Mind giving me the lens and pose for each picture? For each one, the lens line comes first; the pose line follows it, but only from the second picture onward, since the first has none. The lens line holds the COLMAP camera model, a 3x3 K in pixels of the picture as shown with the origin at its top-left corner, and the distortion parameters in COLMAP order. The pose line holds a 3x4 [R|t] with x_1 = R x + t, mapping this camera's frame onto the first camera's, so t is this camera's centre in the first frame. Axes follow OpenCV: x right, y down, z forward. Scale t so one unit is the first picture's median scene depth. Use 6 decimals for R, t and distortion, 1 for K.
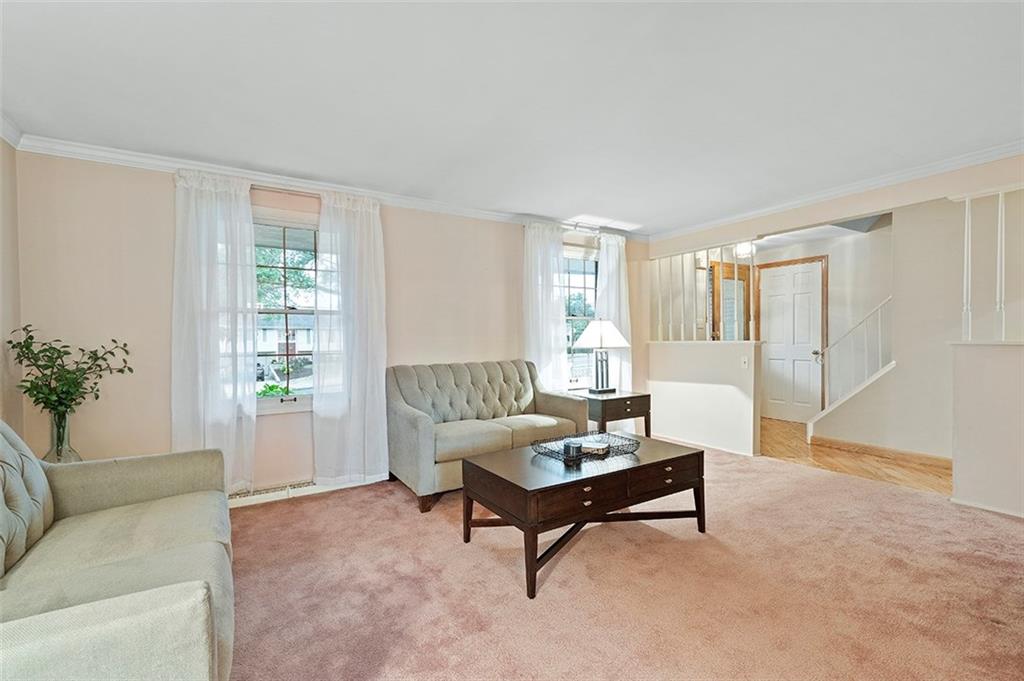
lens RADIAL K [[453.1, 0, 511.1], [0, 453.1, 335.8], [0, 0, 1]] dist [0.011387, -0.001352]
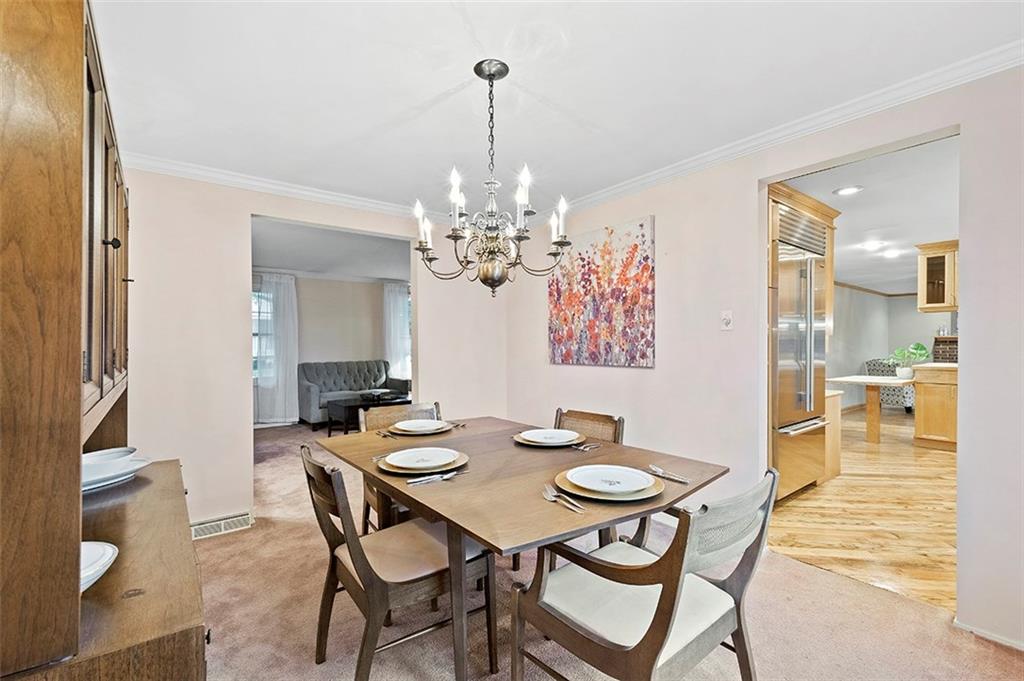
lens RADIAL K [[453.1, 0, 515.8], [0, 453.1, 340.8], [0, 0, 1]] dist [0.011387, -0.001352]
pose [[0.993893, -0.003577, 0.110294, 0.405505], [0.003959, 0.999987, -0.003246, -0.016612], [-0.110281, 0.003662, 0.993894, -0.956169]]
